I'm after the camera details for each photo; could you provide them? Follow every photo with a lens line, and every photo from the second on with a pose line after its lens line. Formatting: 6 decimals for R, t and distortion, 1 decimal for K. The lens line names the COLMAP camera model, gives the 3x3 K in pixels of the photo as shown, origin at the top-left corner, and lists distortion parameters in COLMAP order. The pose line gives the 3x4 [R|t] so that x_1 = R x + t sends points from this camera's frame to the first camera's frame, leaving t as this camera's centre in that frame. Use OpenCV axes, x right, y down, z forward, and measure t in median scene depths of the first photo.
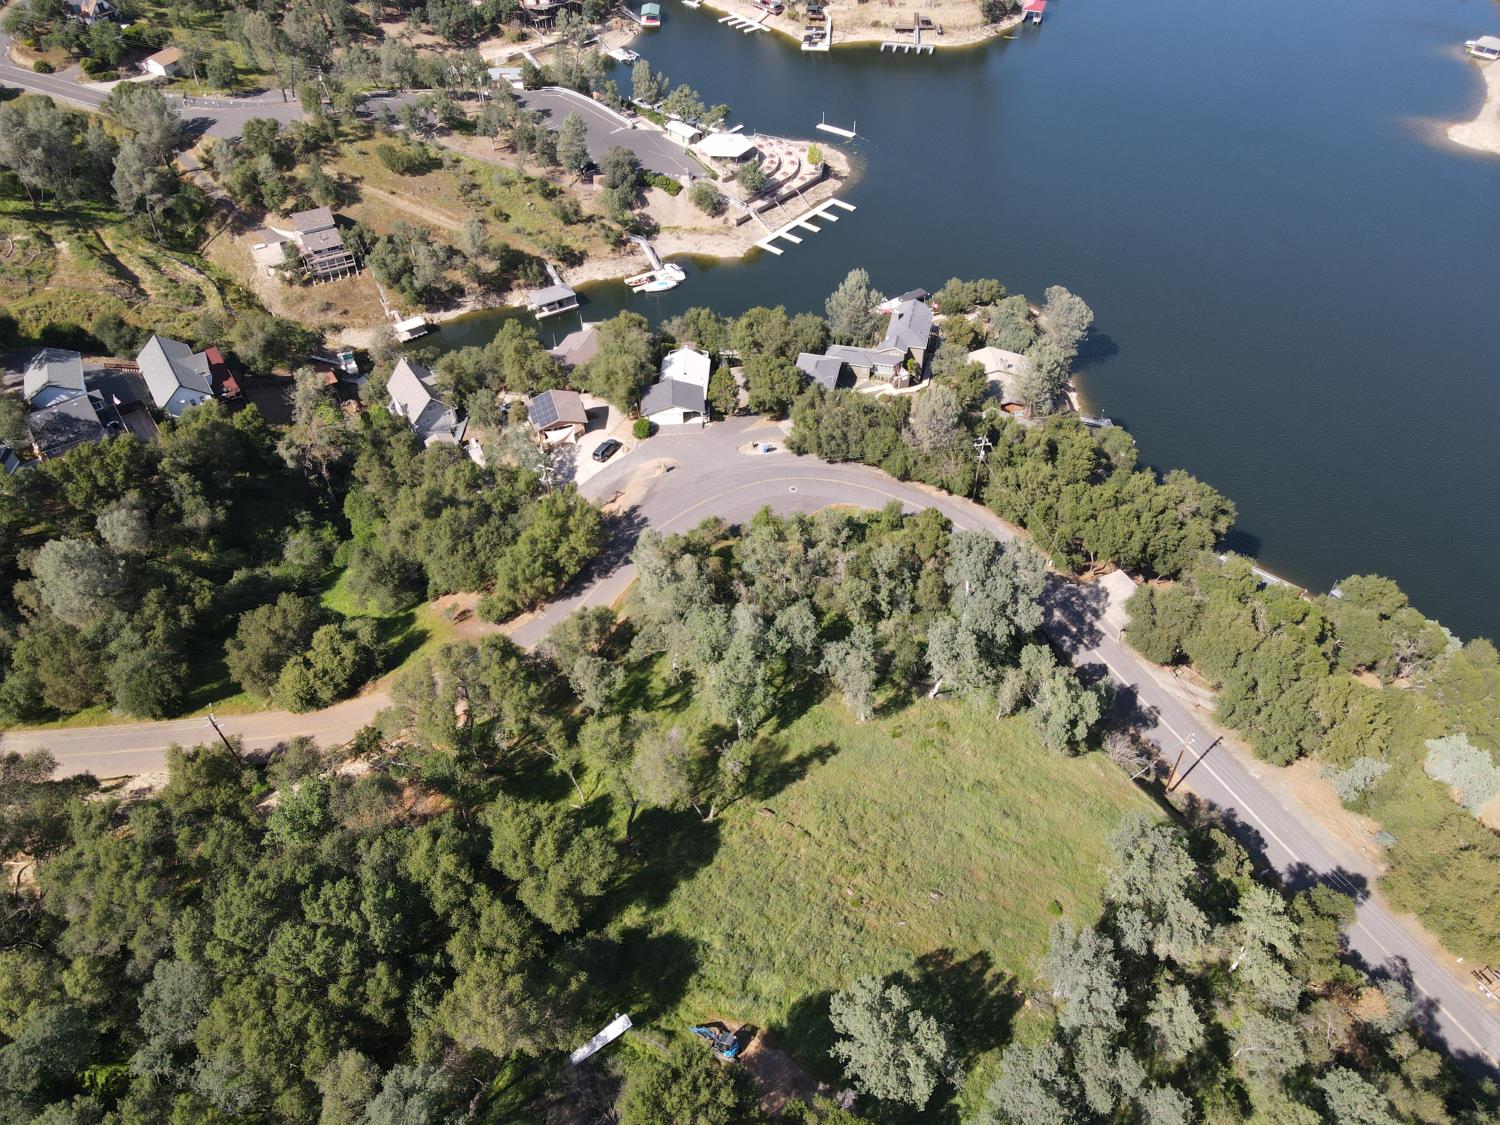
lens RADIAL K [[1097.6, 0, 745.6], [0, 1097.6, 559.2], [0, 0, 1]] dist [0.005357, 0.022600]
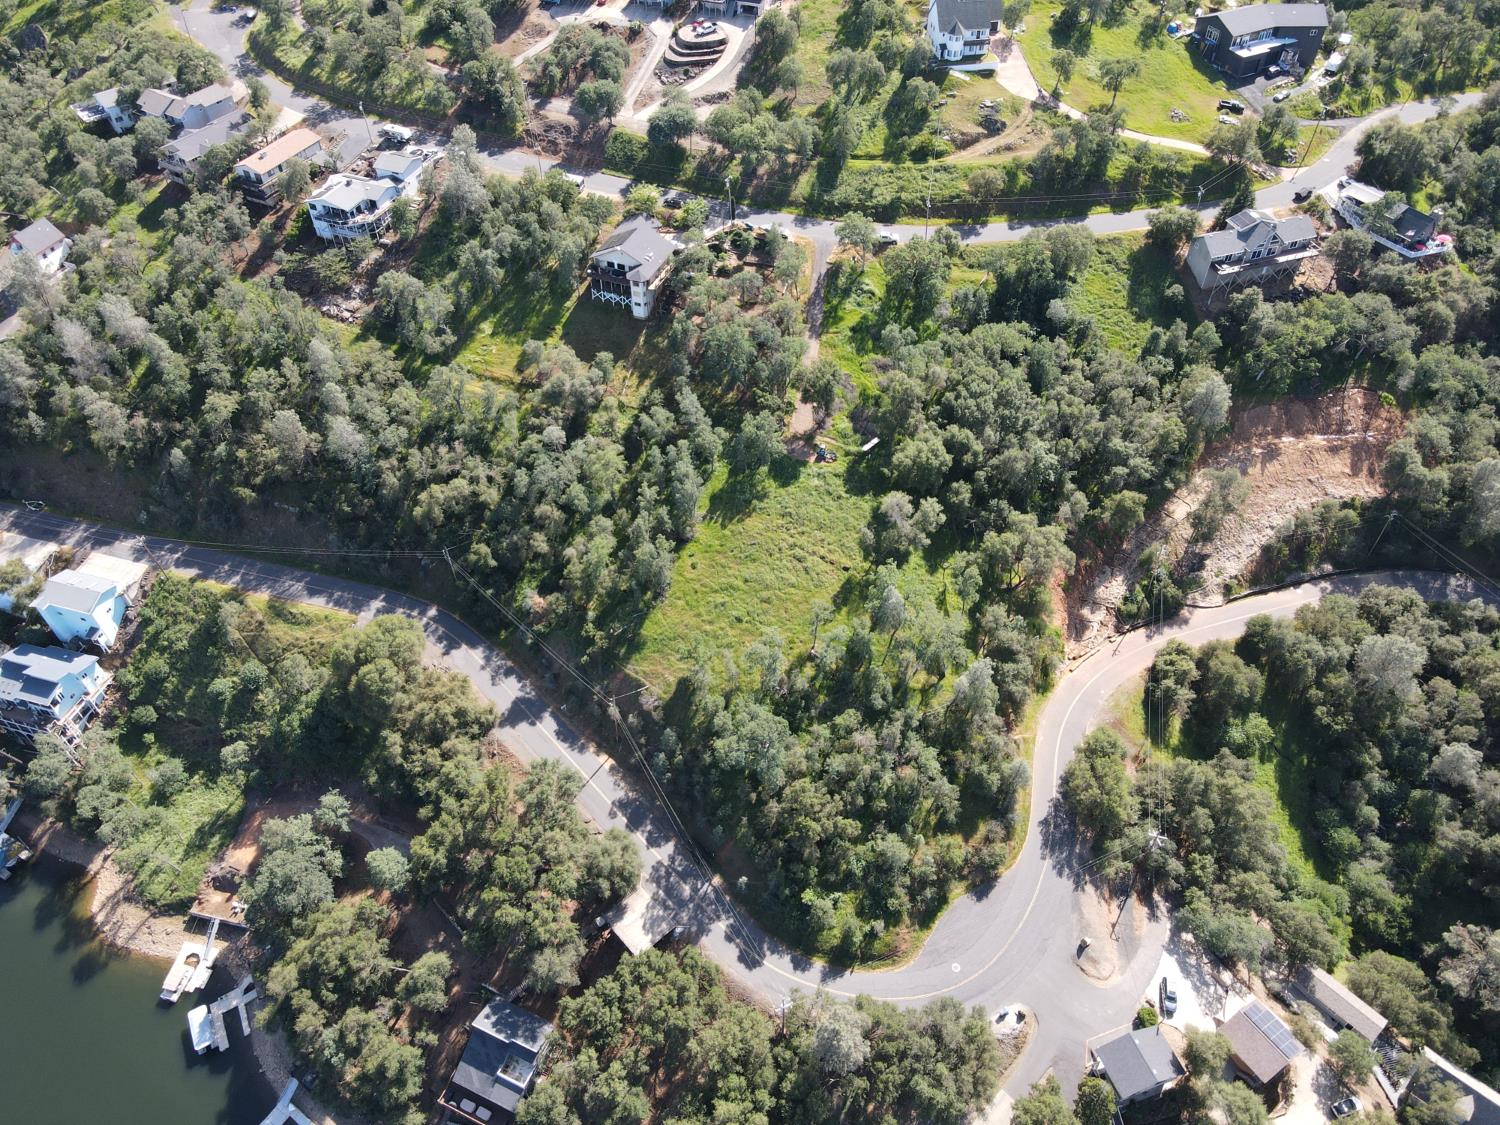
lens RADIAL K [[1097.6, 0, 747.8], [0, 1097.6, 563.6], [0, 0, 1]] dist [0.005357, 0.022600]
pose [[-0.962786, 0.204758, -0.176399, 0.304837], [-0.180983, -0.003723, 0.983479, -0.946866], [0.200719, 0.978805, 0.040642, 0.526973]]
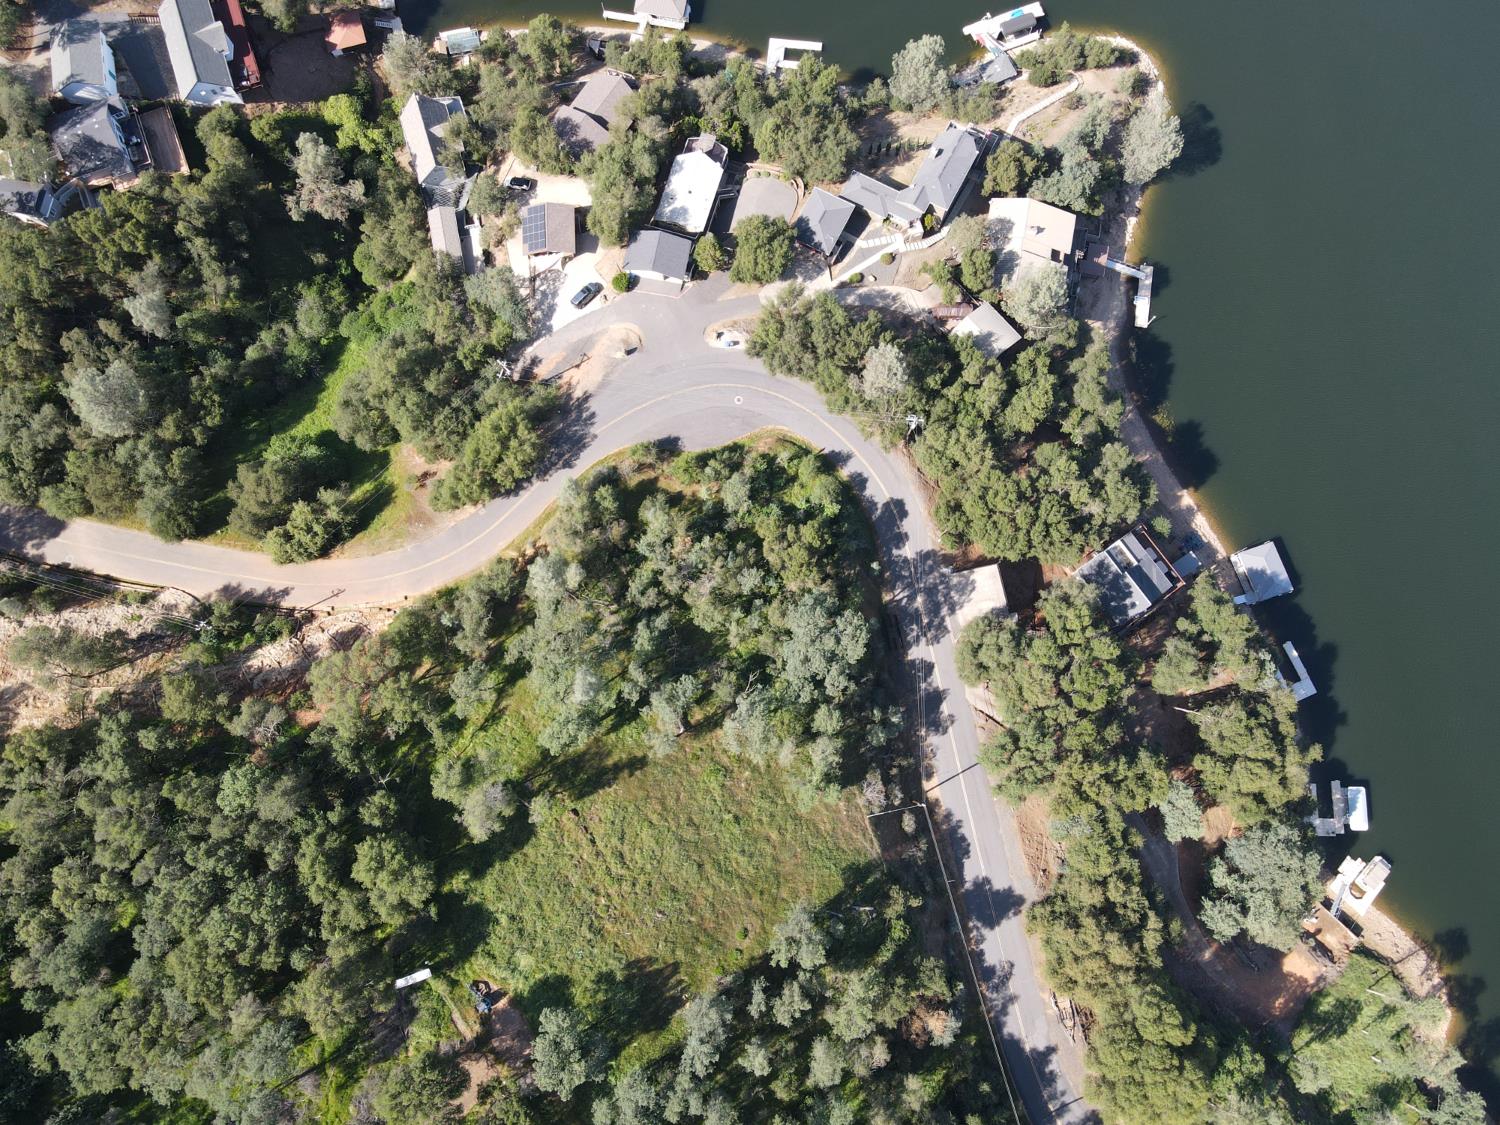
lens RADIAL K [[1097.6, 0, 741.2], [0, 1097.6, 562.0], [0, 0, 1]] dist [0.005357, 0.022600]
pose [[0.967245, 0.248277, -0.052877, 0.131463], [-0.172340, 0.795214, 0.581321, -0.522568], [0.186377, -0.553167, 0.811955, 0.048114]]
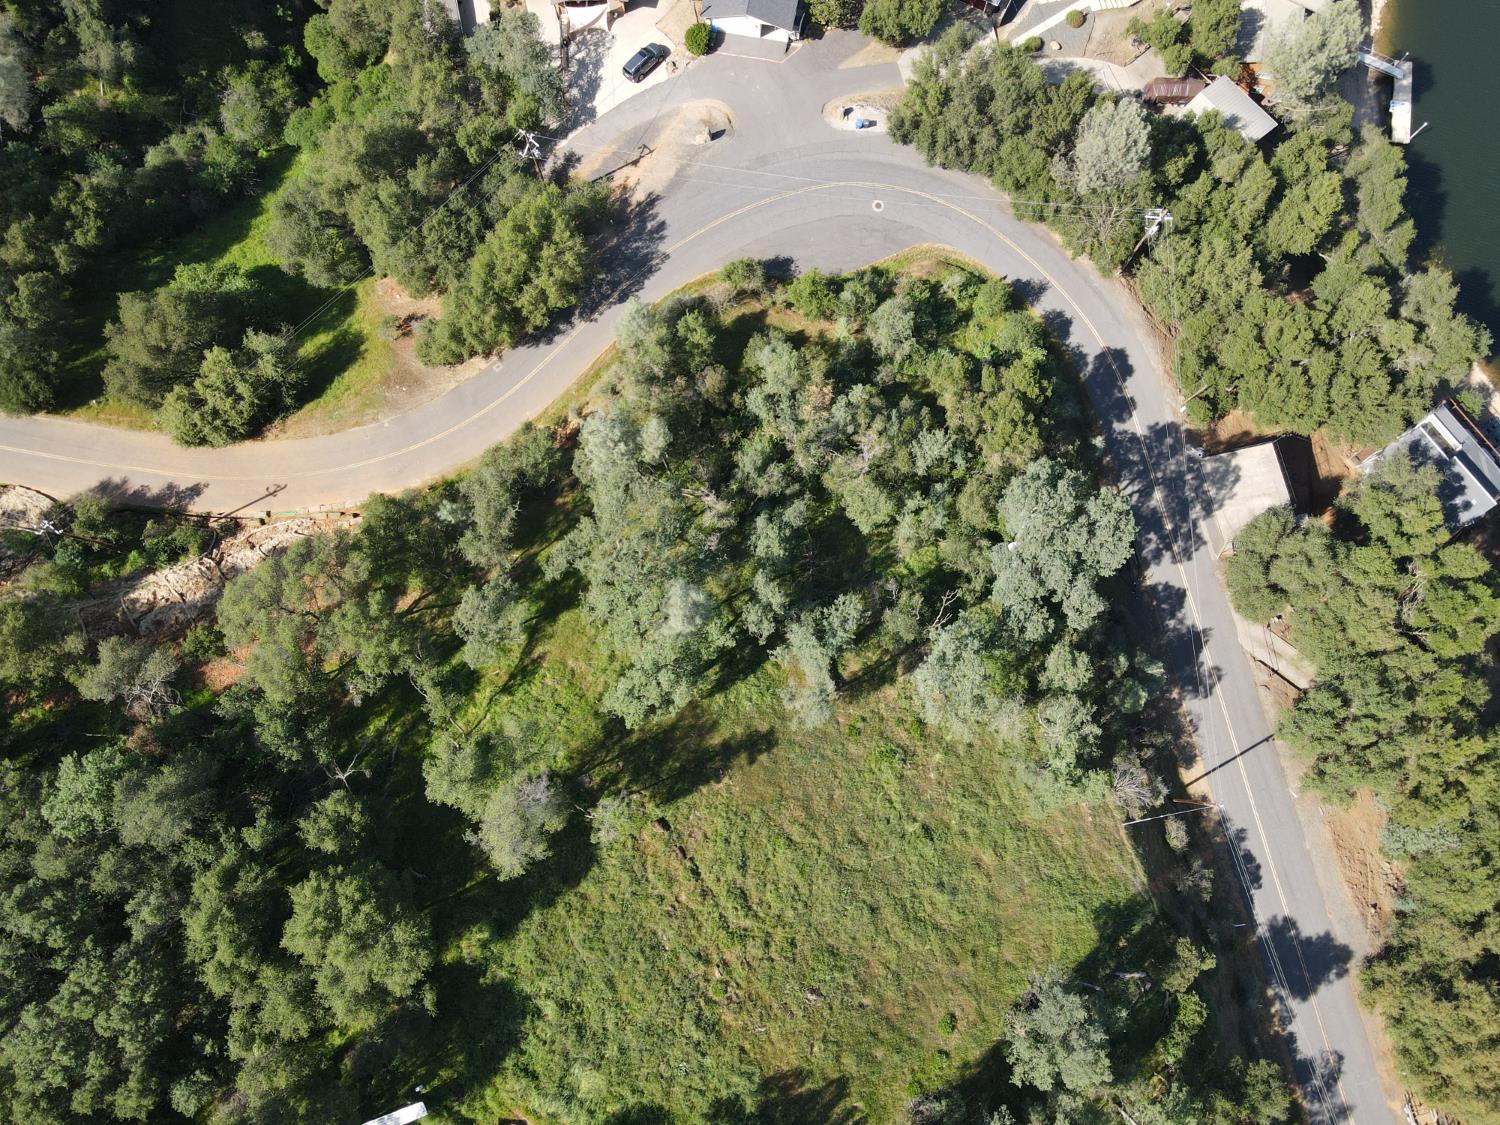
lens RADIAL K [[1097.6, 0, 742.3], [0, 1097.6, 559.0], [0, 0, 1]] dist [0.005357, 0.022600]
pose [[0.970287, 0.238134, -0.042829, 0.040235], [-0.171679, 0.802327, 0.571662, -0.255659], [0.170495, -0.547323, 0.819371, 0.257191]]
